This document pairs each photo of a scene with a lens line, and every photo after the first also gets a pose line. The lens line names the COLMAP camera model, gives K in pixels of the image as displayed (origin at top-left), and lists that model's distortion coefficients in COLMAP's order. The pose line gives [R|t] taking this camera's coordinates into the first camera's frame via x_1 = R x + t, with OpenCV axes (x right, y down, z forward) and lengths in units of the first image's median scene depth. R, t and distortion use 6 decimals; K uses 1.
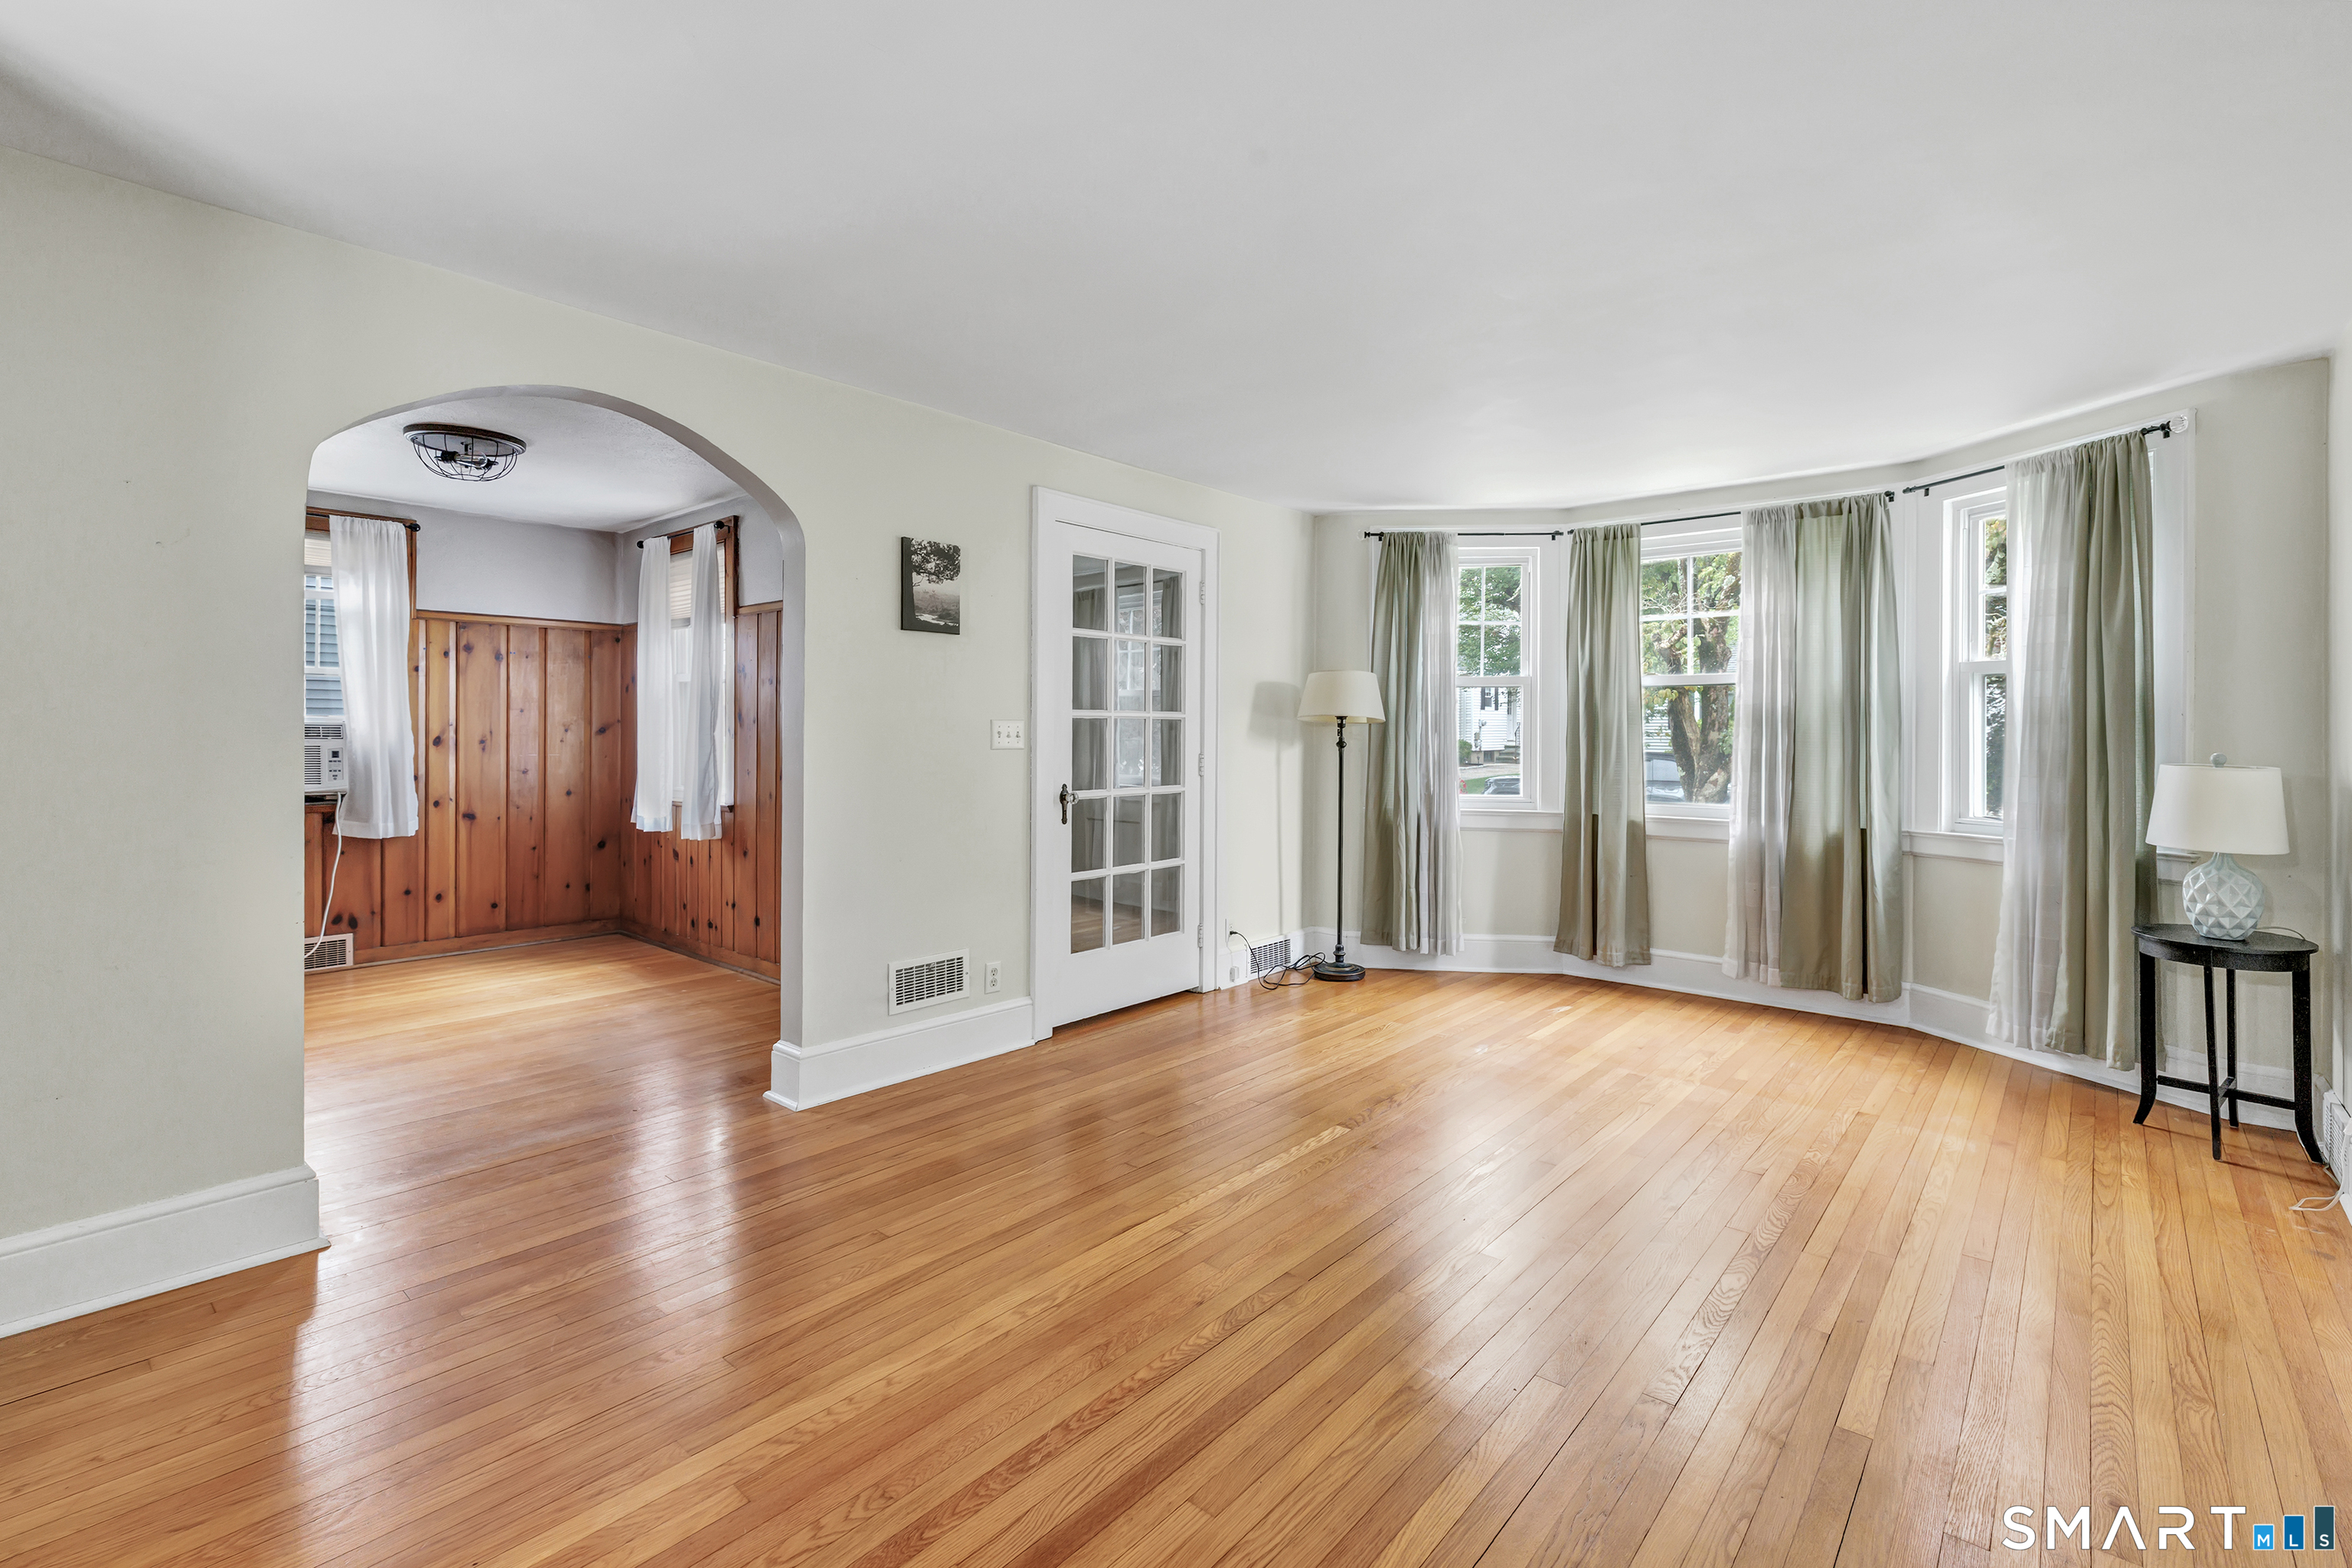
lens RADIAL K [[1048.9, 0, 1183.6], [0, 1048.9, 735.6], [0, 0, 1]] dist [0.002432, 0.000349]
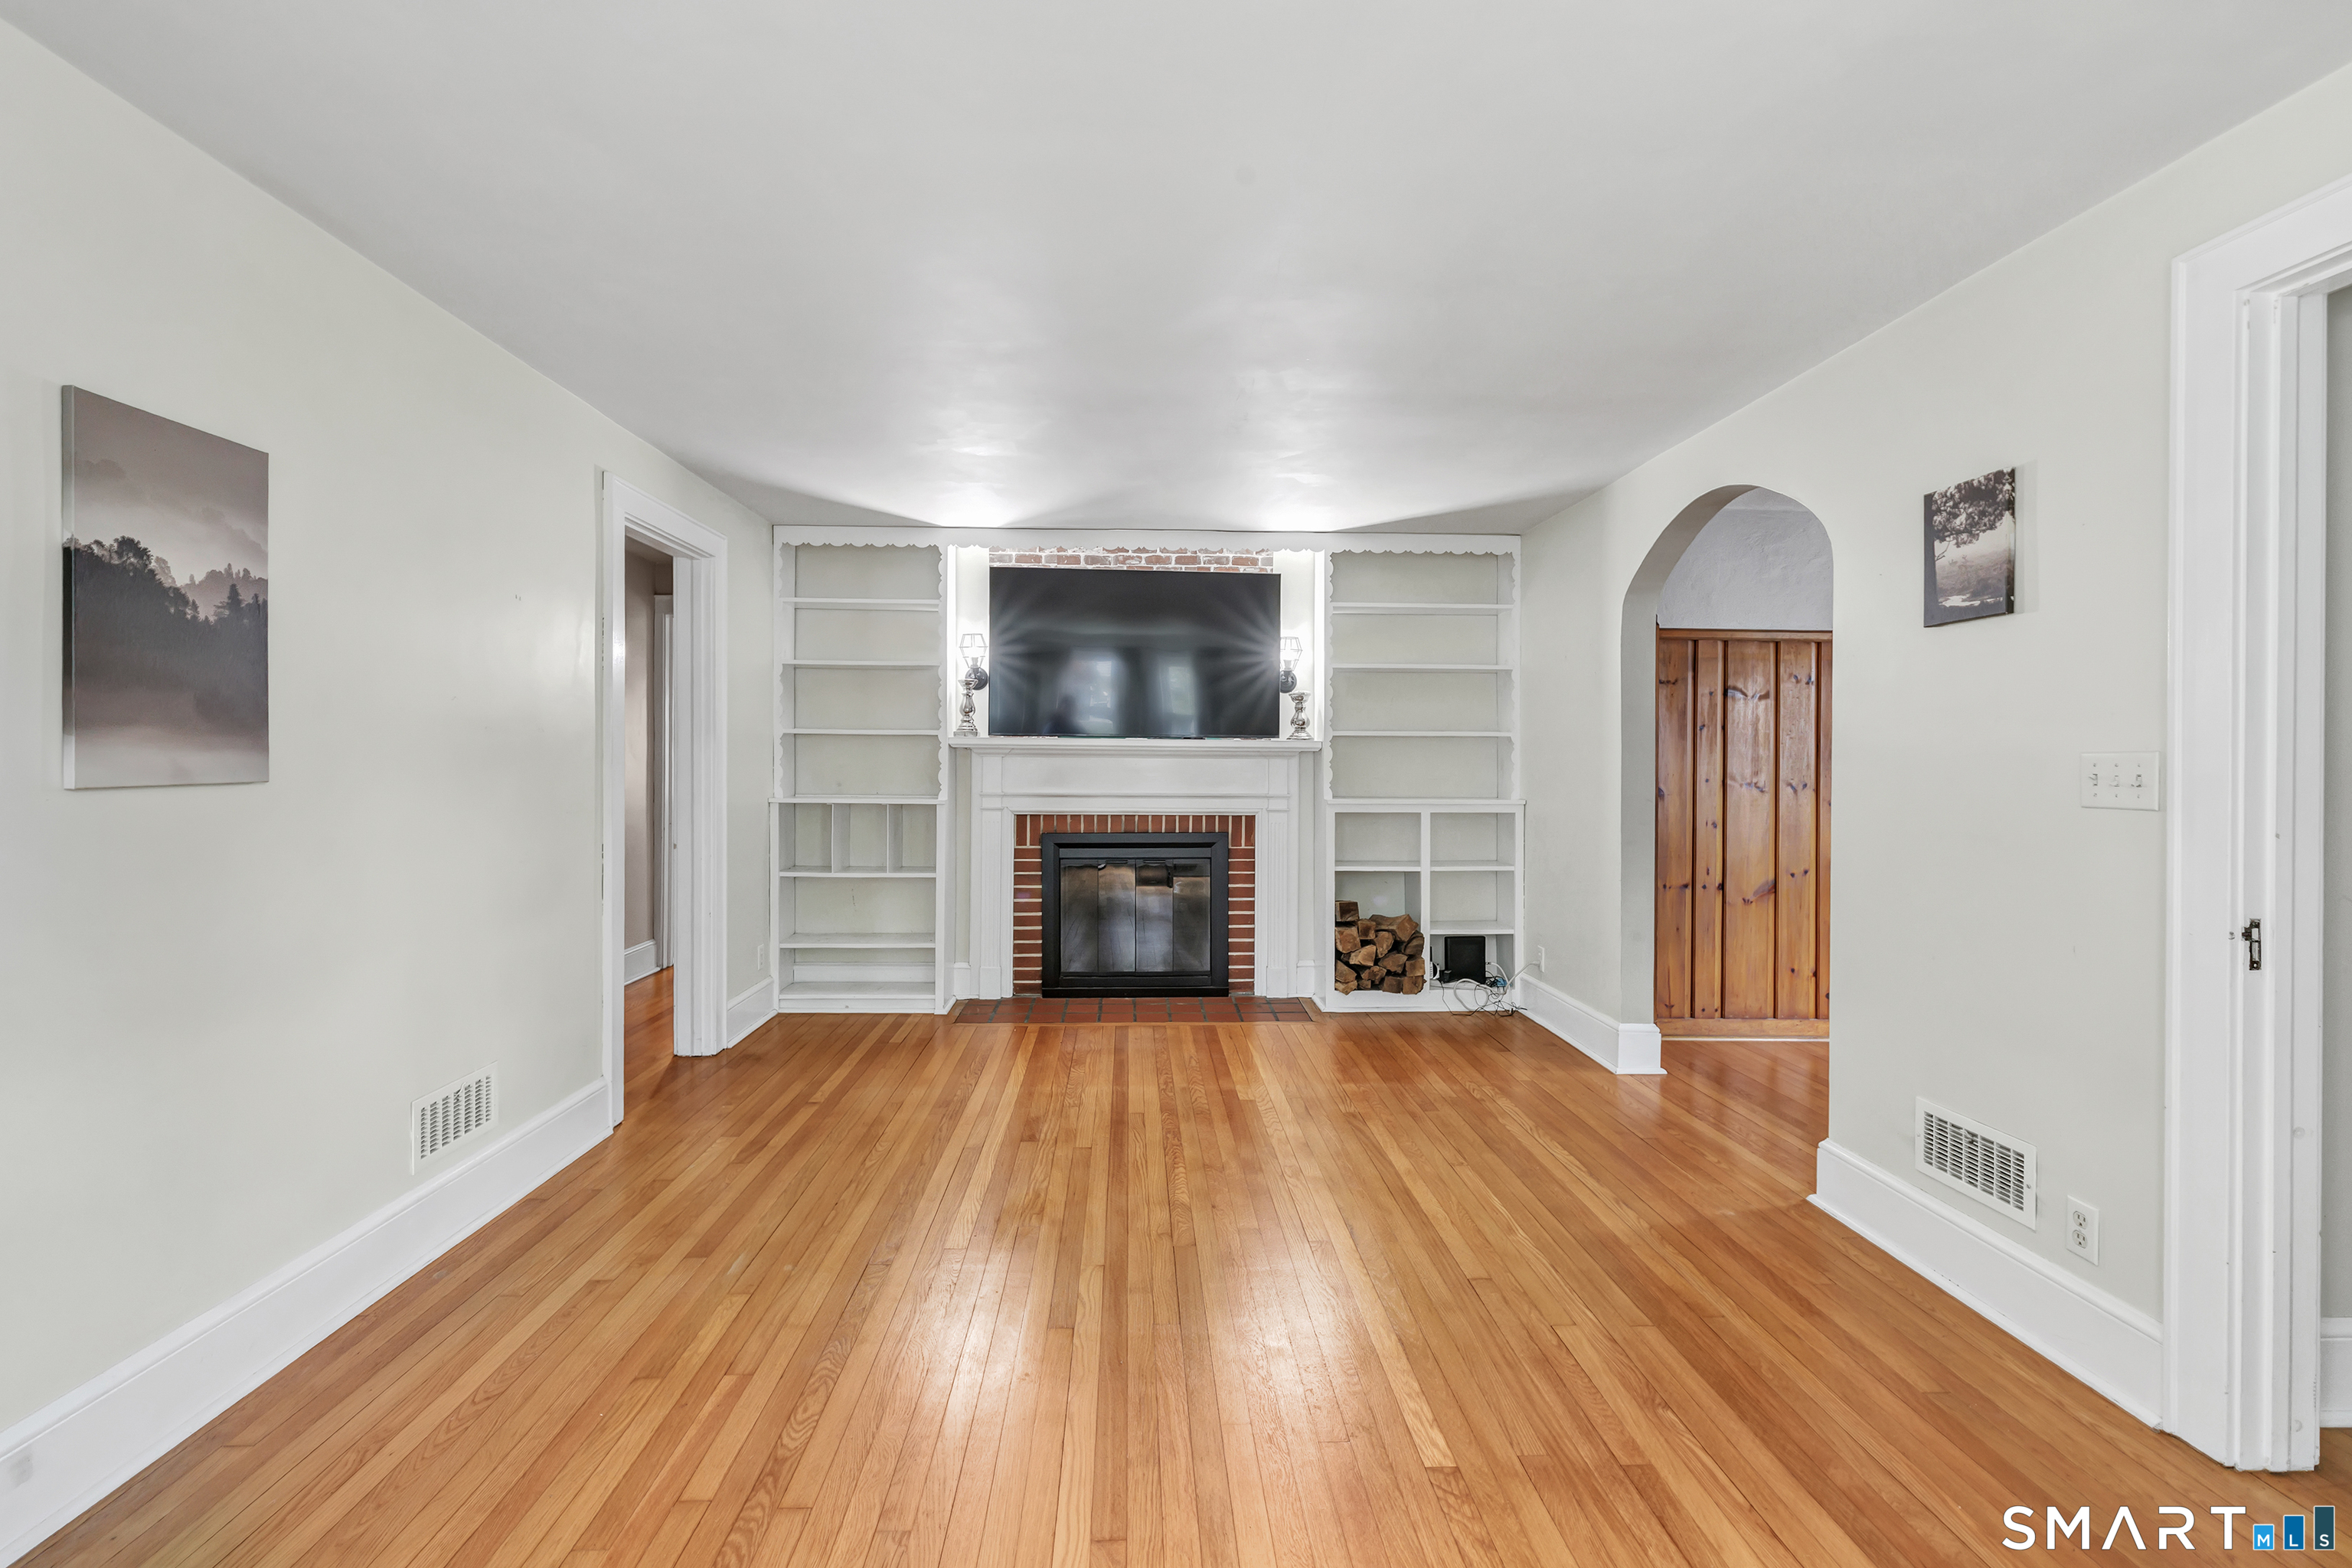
lens RADIAL K [[1052.2, 0, 1171.3], [0, 1052.2, 764.9], [0, 0, 1]] dist [0.000270, 0.000017]
pose [[-0.729161, -0.007511, -0.684301, 0.543504], [-0.013021, 0.999911, 0.002900, -0.004154], [0.684218, 0.011025, -0.729194, 1.093352]]
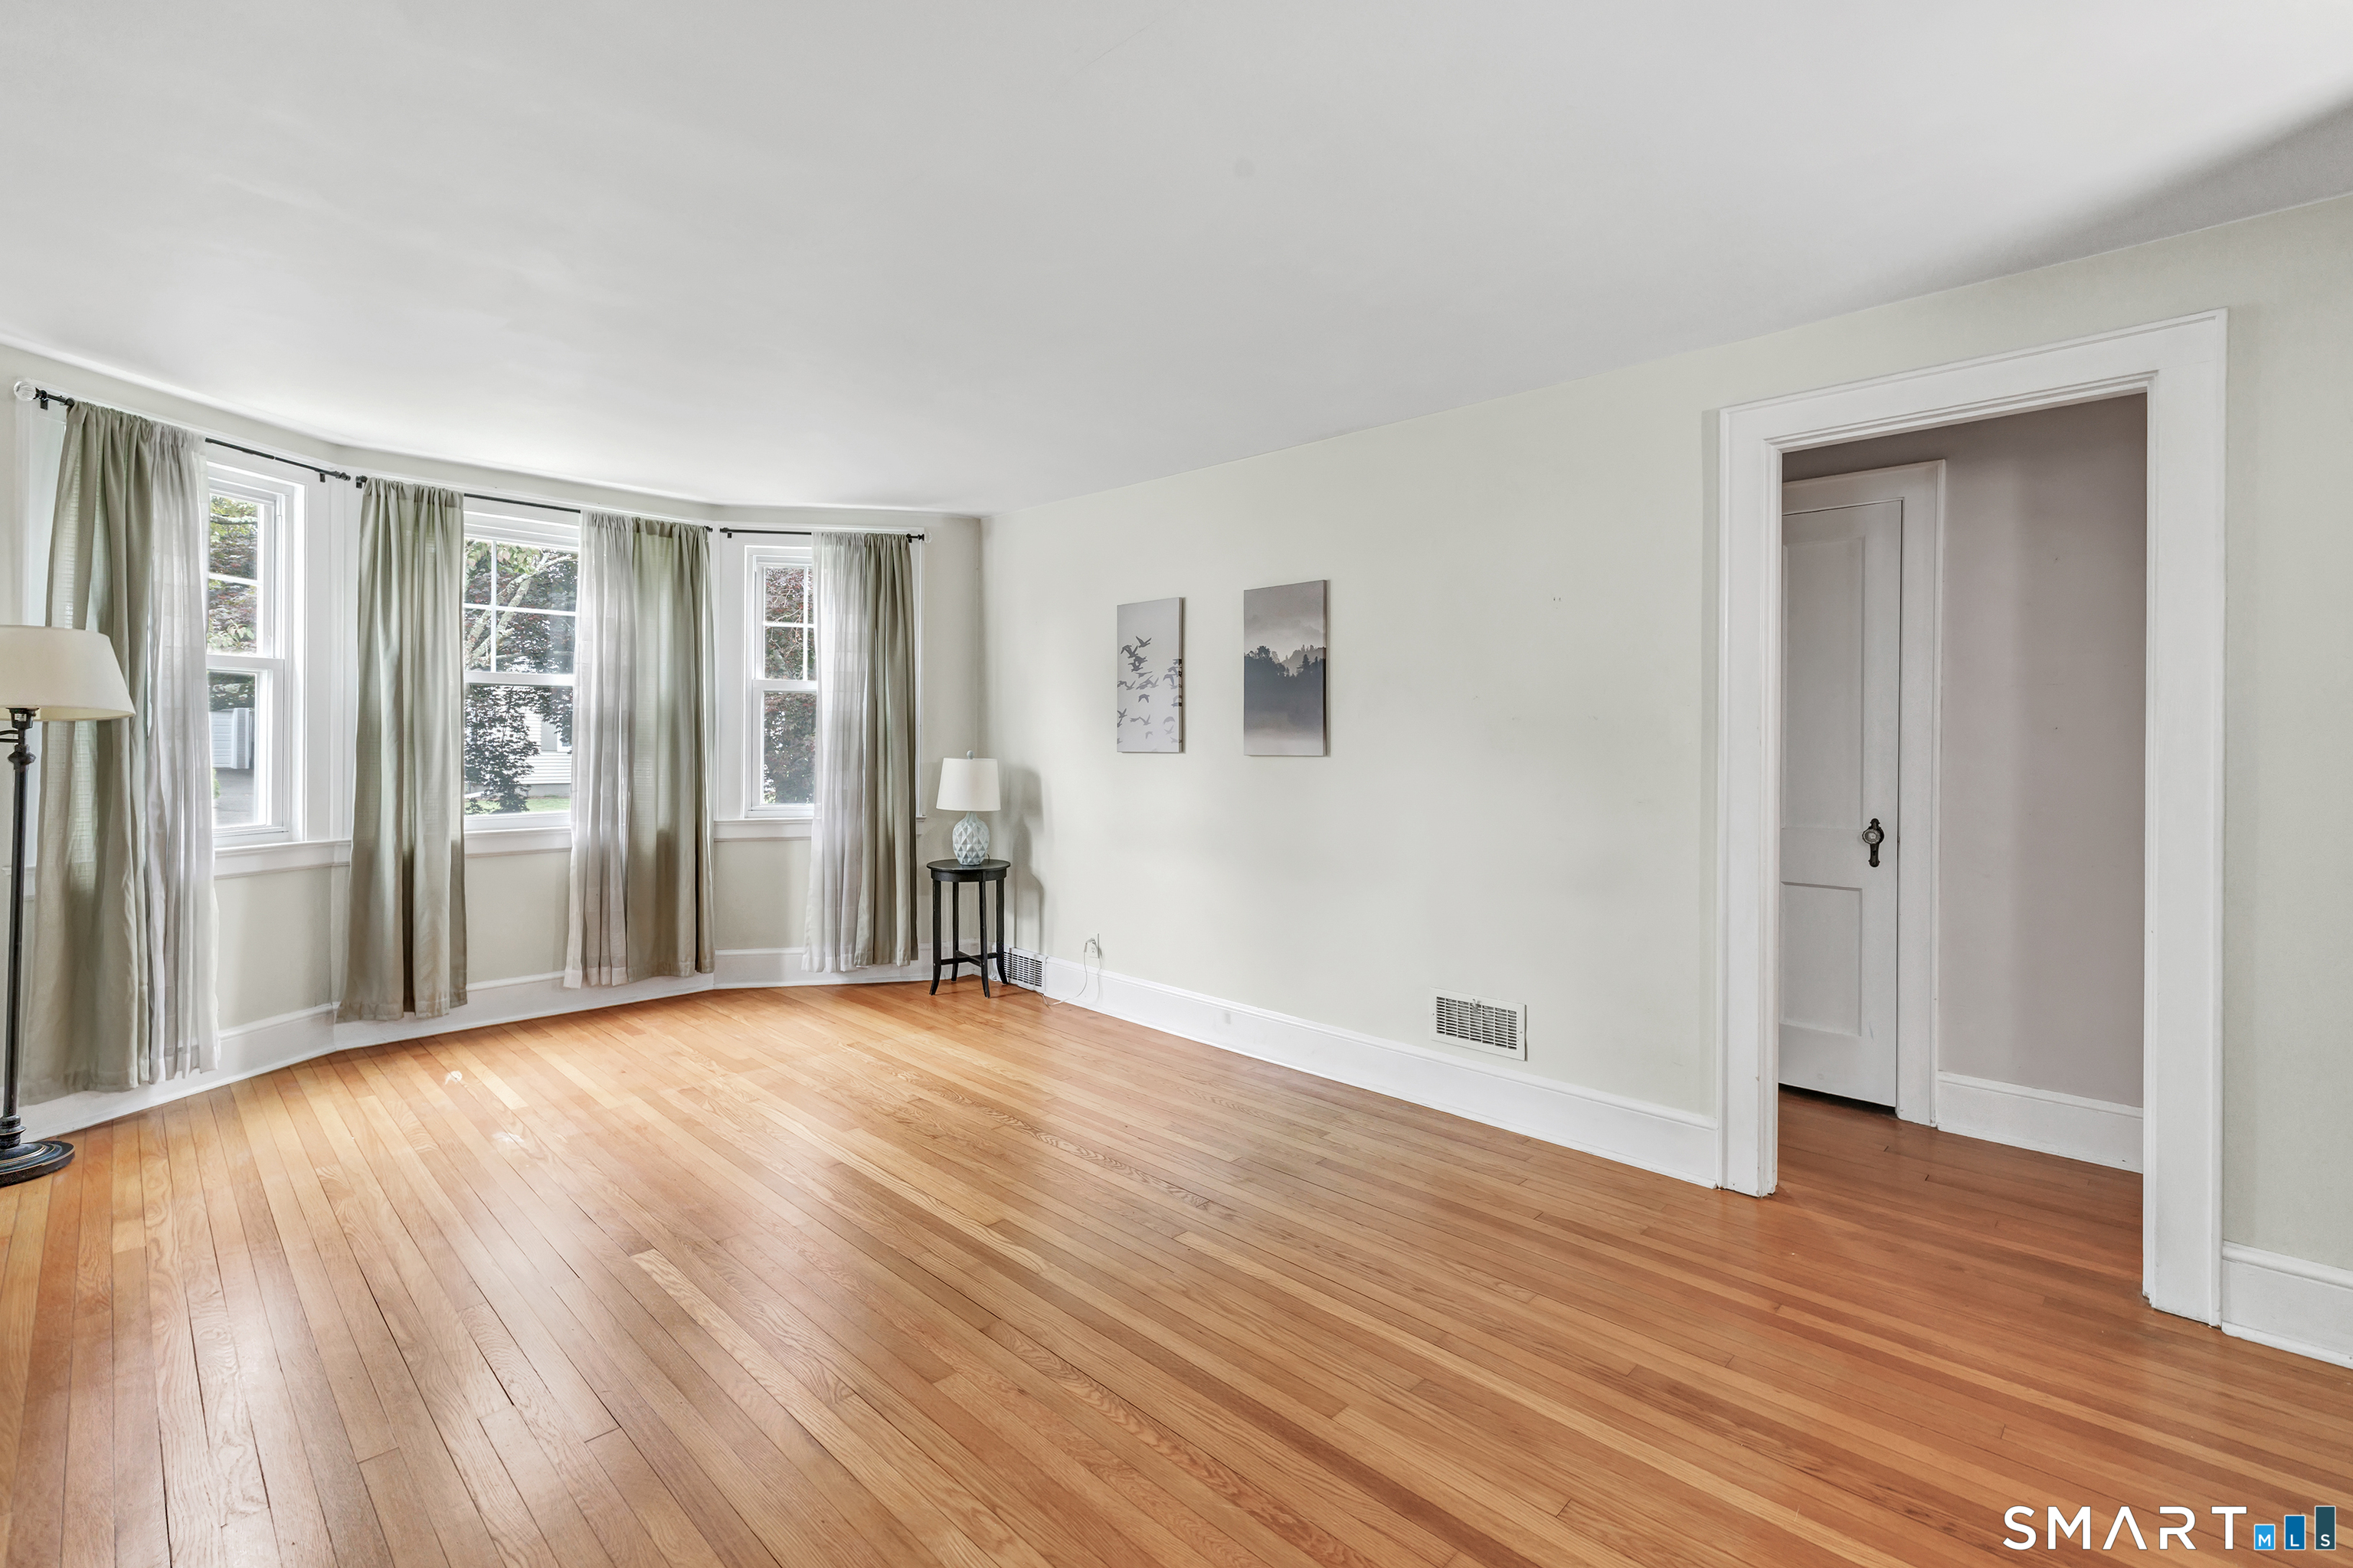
lens RADIAL K [[1051.7, 0, 1156.5], [0, 1051.7, 743.0], [0, 0, 1]] dist [0.000989, 0.000201]
pose [[0.074021, -0.008382, 0.997221, -0.491383], [-0.002803, 0.999959, 0.008613, -0.008415], [-0.997253, -0.003433, 0.073994, 0.472596]]
